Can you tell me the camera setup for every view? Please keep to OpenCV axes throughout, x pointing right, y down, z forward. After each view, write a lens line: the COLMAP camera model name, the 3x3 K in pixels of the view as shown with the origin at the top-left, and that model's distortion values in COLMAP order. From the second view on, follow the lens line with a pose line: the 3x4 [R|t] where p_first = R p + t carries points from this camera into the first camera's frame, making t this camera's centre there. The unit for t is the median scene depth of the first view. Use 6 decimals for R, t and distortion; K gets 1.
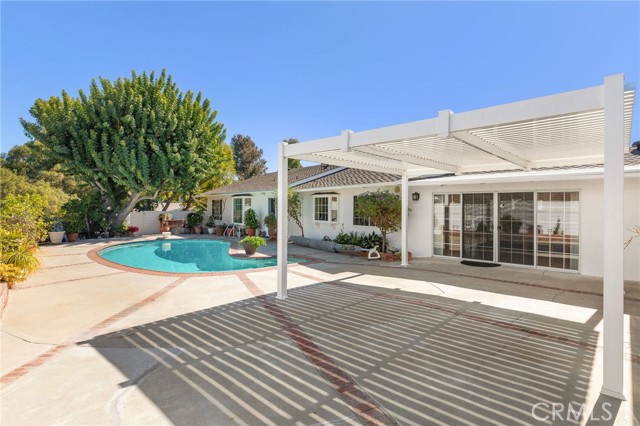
lens RADIAL K [[315.1, 0, 319.8], [0, 315.1, 213.0], [0, 0, 1]] dist [-0.012928, -0.000392]
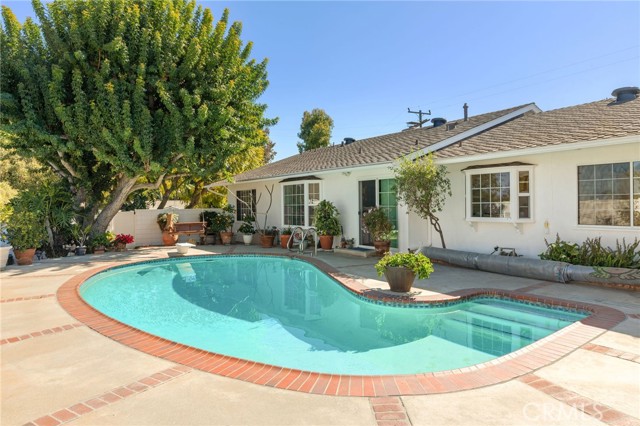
lens RADIAL K [[412.3, 0, 321.2], [0, 412.3, 211.1], [0, 0, 1]] dist [0.008664, -0.004011]
pose [[0.998787, -0.019535, -0.045200, -0.201855], [0.019452, 0.999808, -0.002289, 0.008099], [0.045236, 0.001407, 0.998975, 0.252932]]
